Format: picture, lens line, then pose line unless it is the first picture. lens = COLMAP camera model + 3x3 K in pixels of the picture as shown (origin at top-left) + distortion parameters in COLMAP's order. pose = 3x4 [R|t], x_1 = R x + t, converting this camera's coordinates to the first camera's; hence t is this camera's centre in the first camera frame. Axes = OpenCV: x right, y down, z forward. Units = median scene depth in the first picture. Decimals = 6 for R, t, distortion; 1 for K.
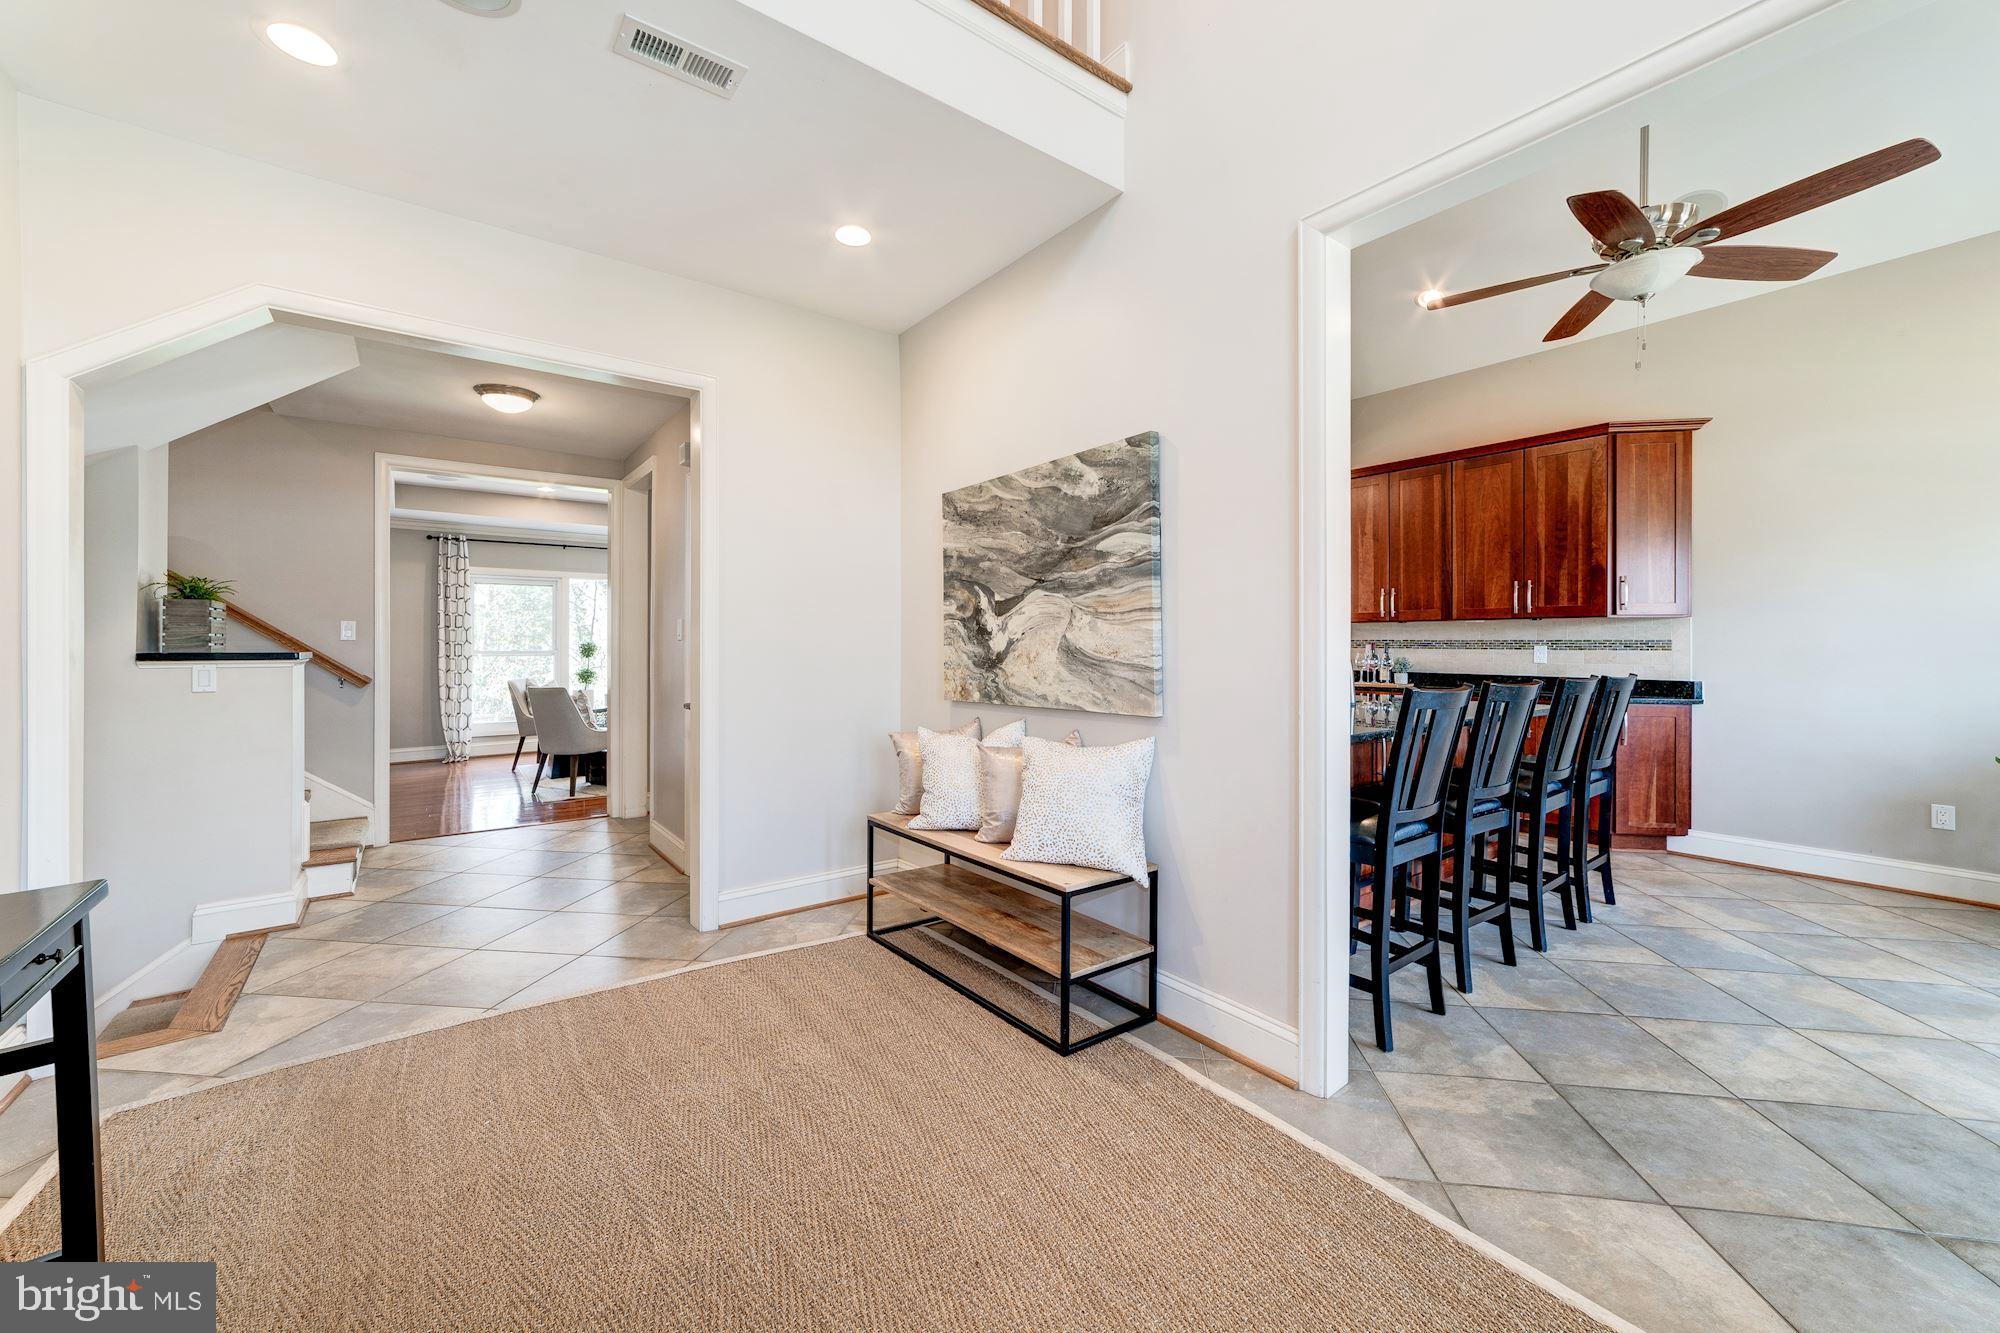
lens RADIAL K [[781.1, 0, 981.0], [0, 781.1, 646.4], [0, 0, 1]] dist [0.001758, 0.002790]
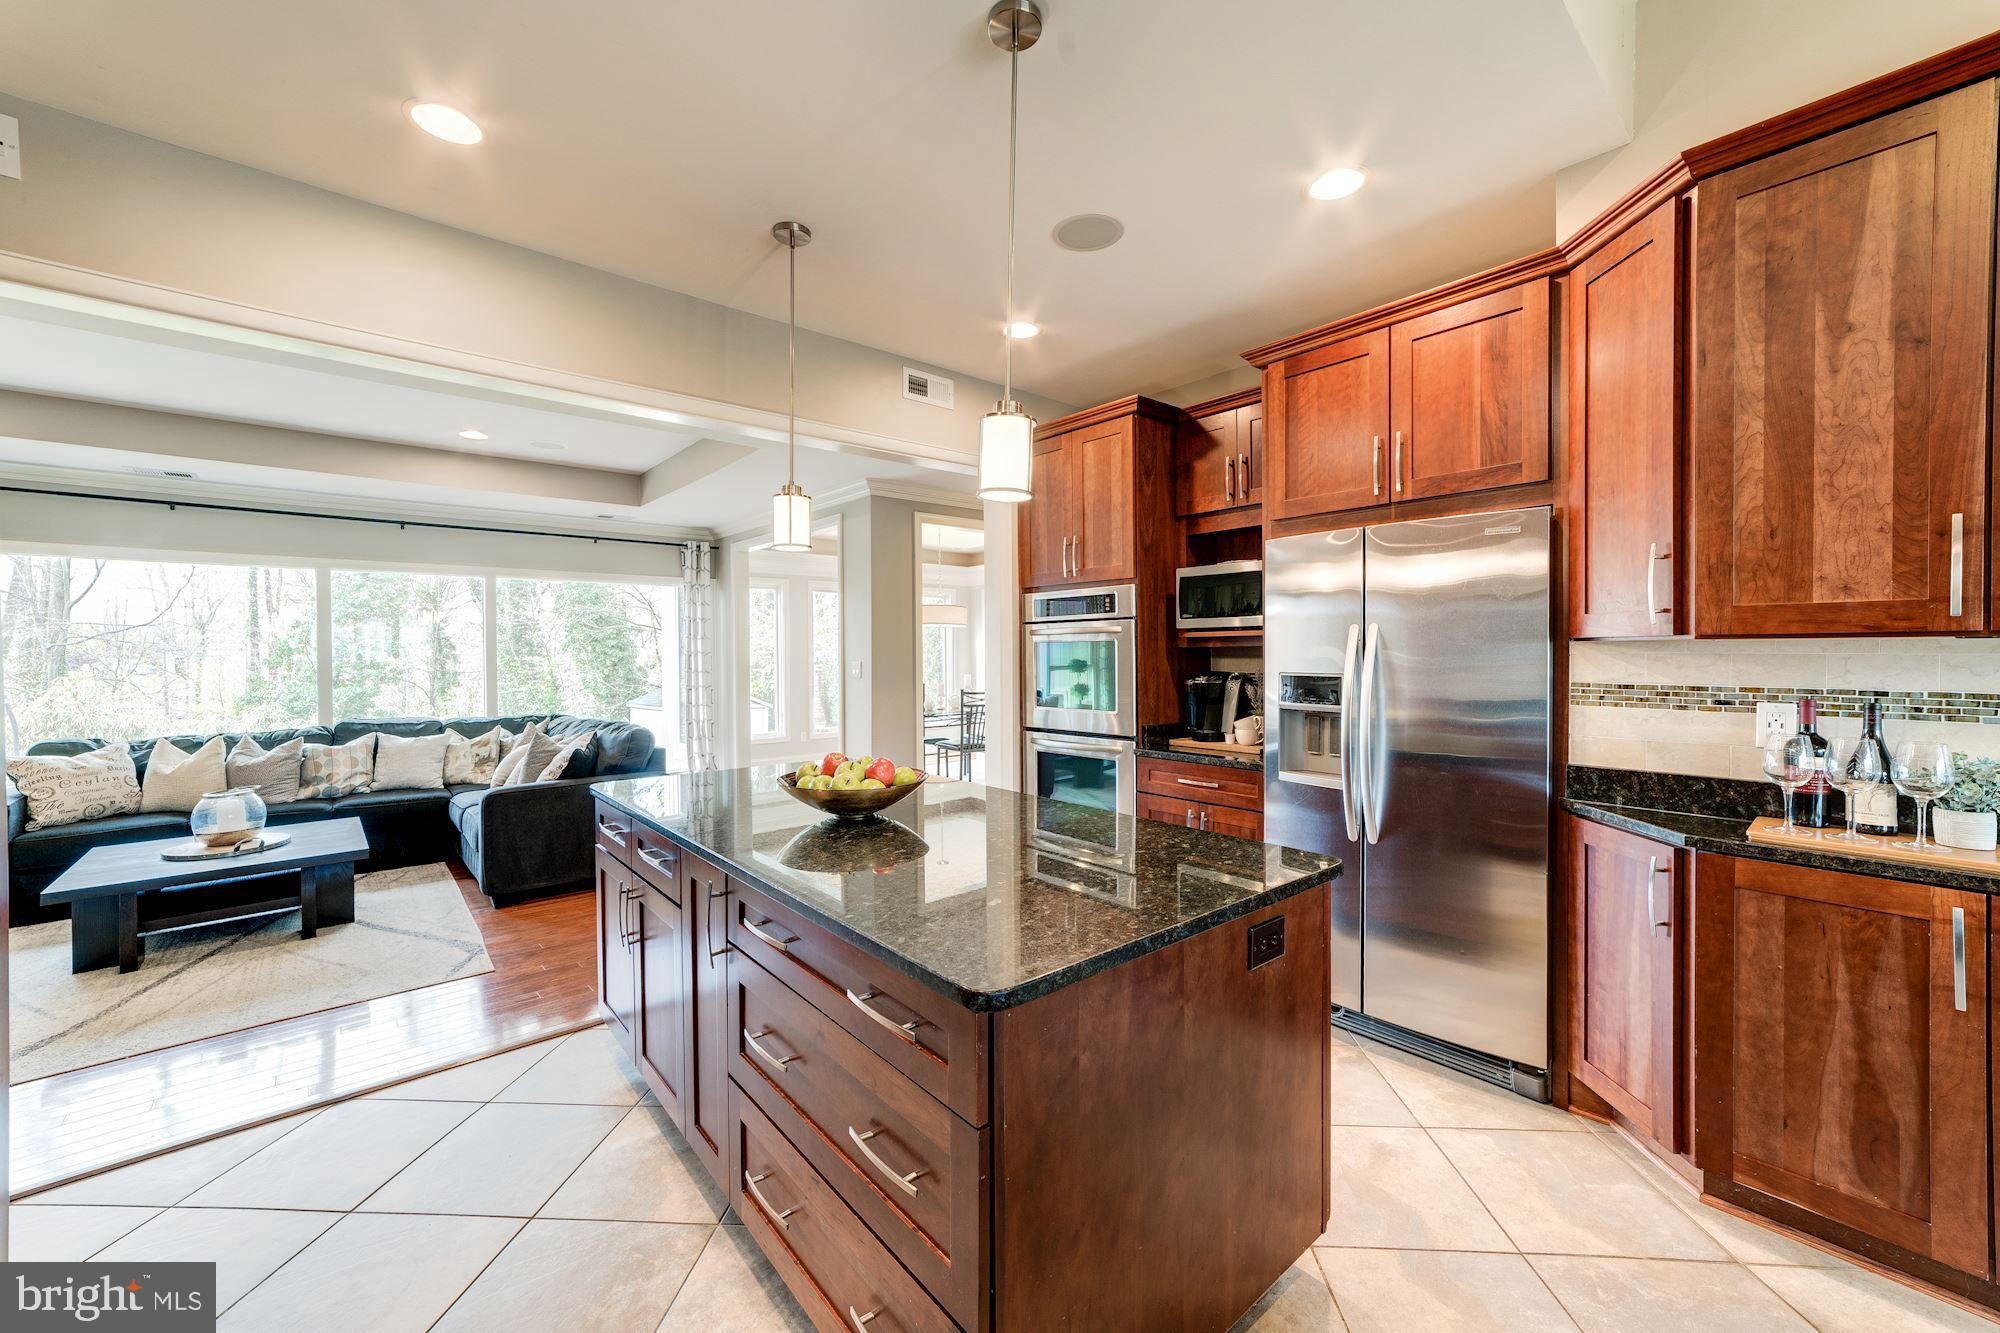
lens RADIAL K [[781.1, 0, 1009.7], [0, 781.1, 664.6], [0, 0, 1]] dist [0.001758, 0.002790]
pose [[0.995650, -0.008795, 0.092757, 0.269916], [0.007028, 0.999788, 0.019358, -0.047199], [-0.092908, -0.018622, 0.995501, 1.260485]]
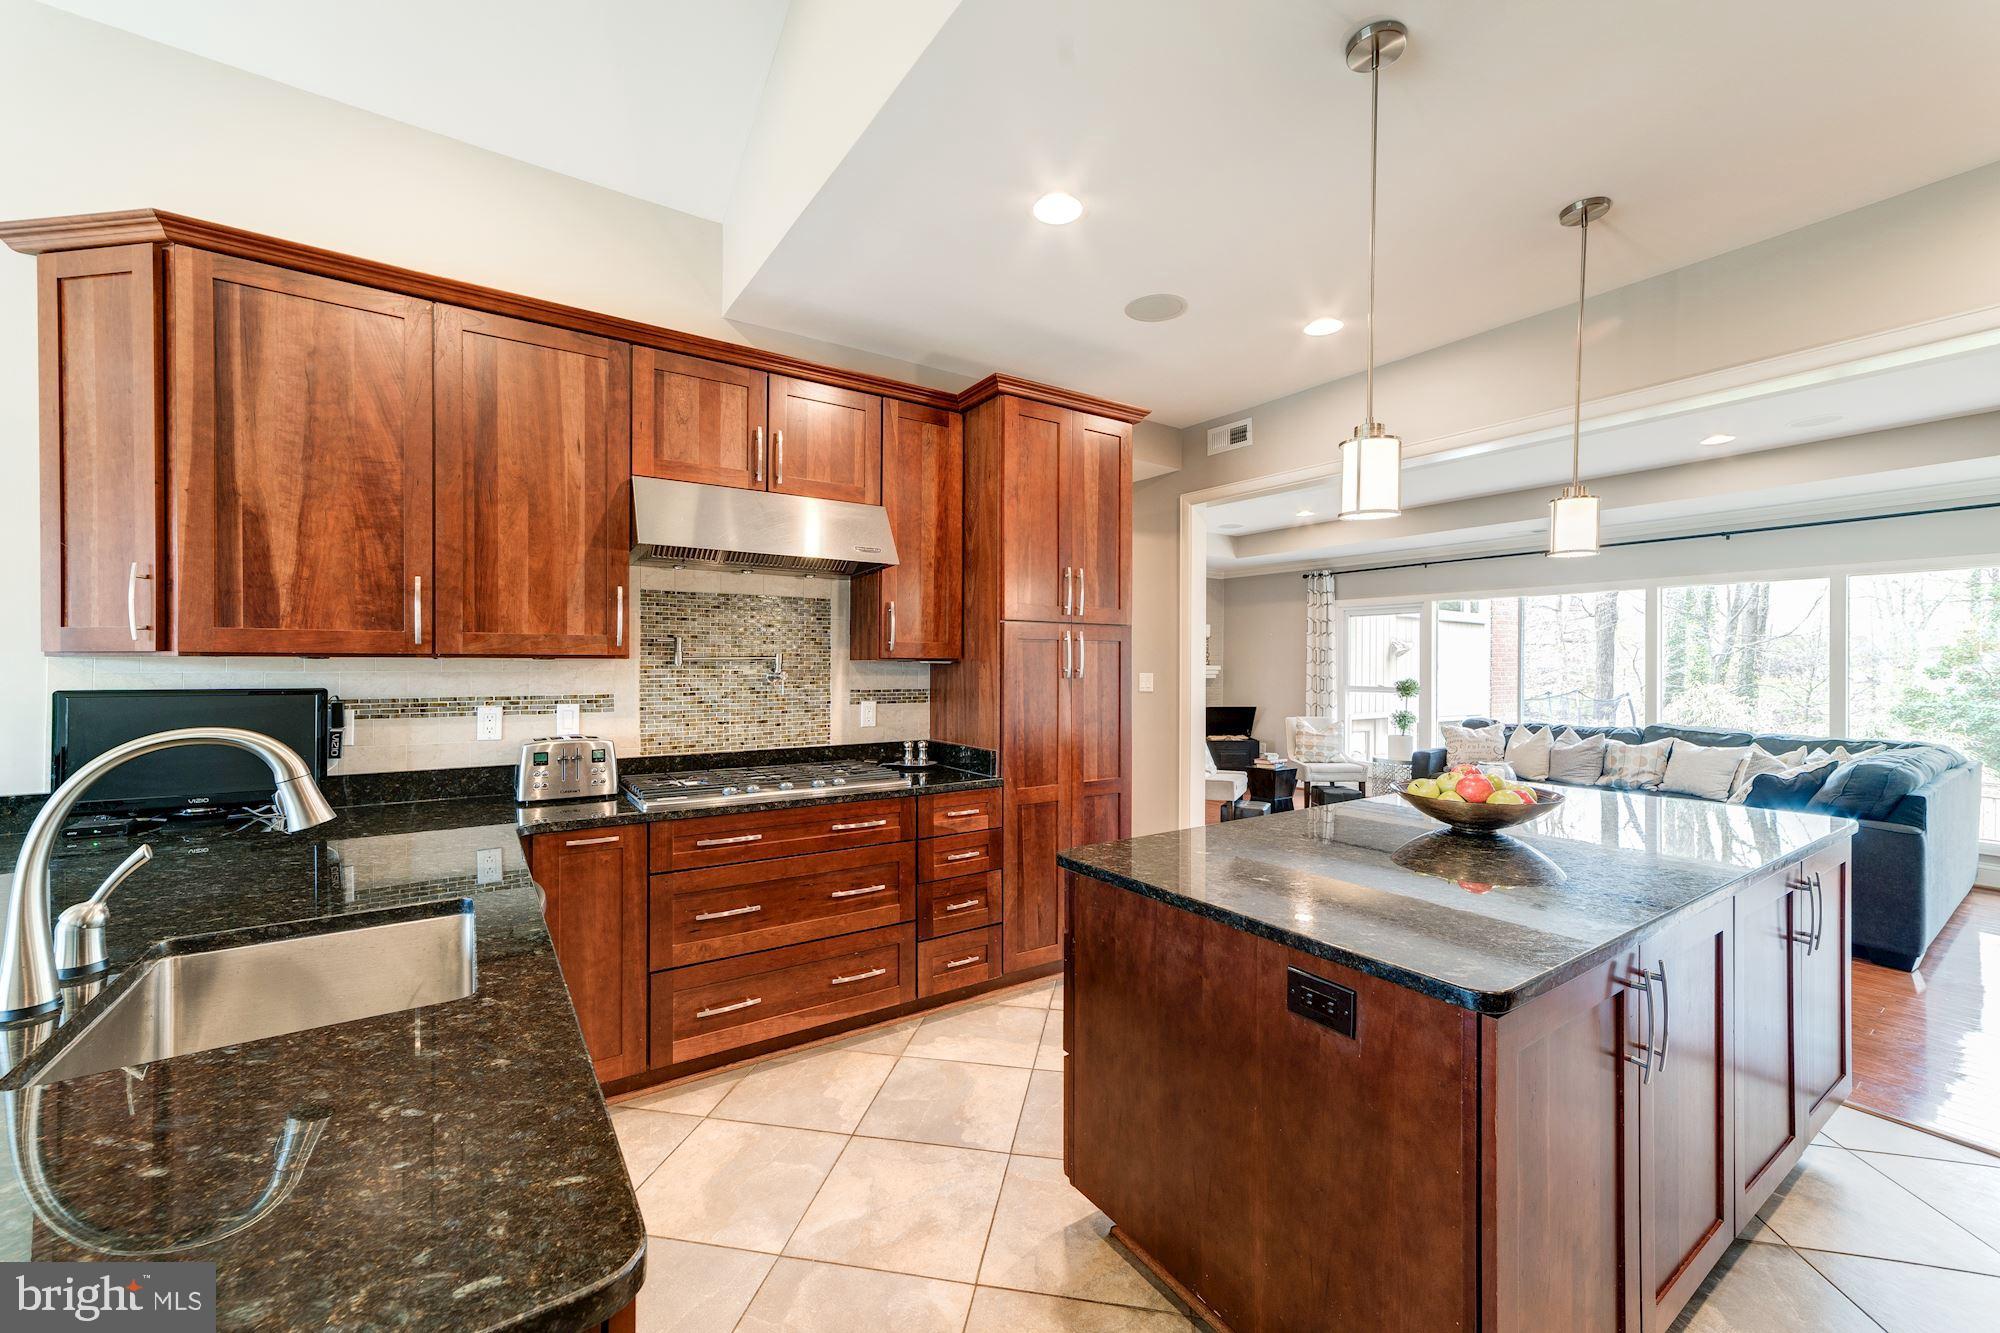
lens RADIAL K [[781.1, 0, 994.9], [0, 781.1, 663.0], [0, 0, 1]] dist [0.001758, 0.002790]
pose [[-0.017122, 0.000938, -0.999853, 0.855840], [-0.001493, 0.999998, 0.000964, -0.048016], [0.999852, 0.001509, -0.017121, 1.536716]]
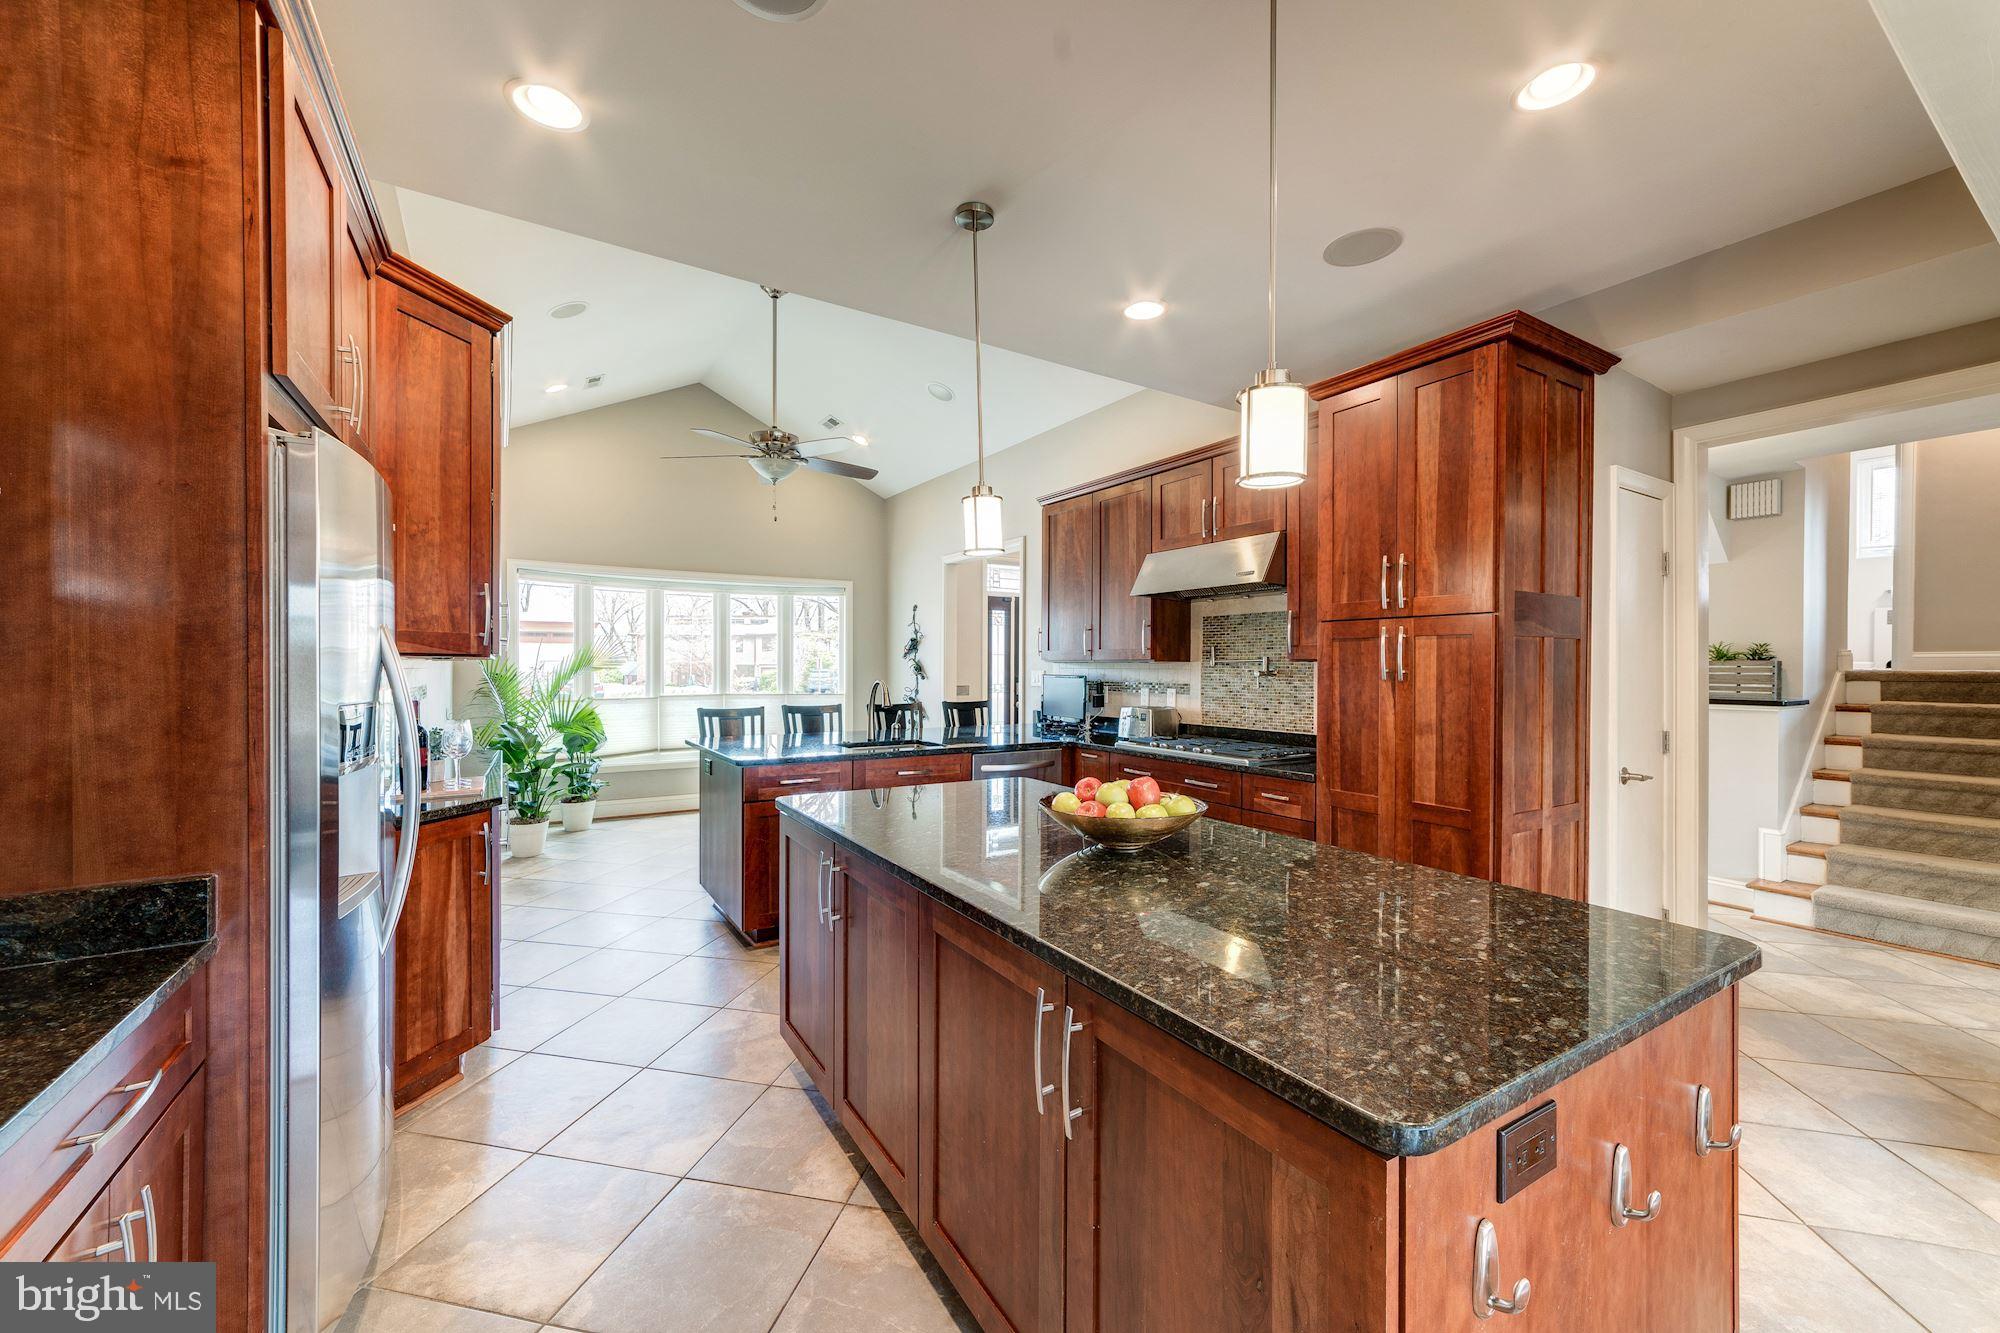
lens RADIAL K [[781.1, 0, 988.6], [0, 781.1, 670.7], [0, 0, 1]] dist [0.001758, 0.002790]
pose [[-0.997486, -0.002772, 0.070803, 0.285914], [-0.002442, 0.999986, 0.004742, -0.041616], [-0.070815, 0.004558, -0.997479, 2.467755]]
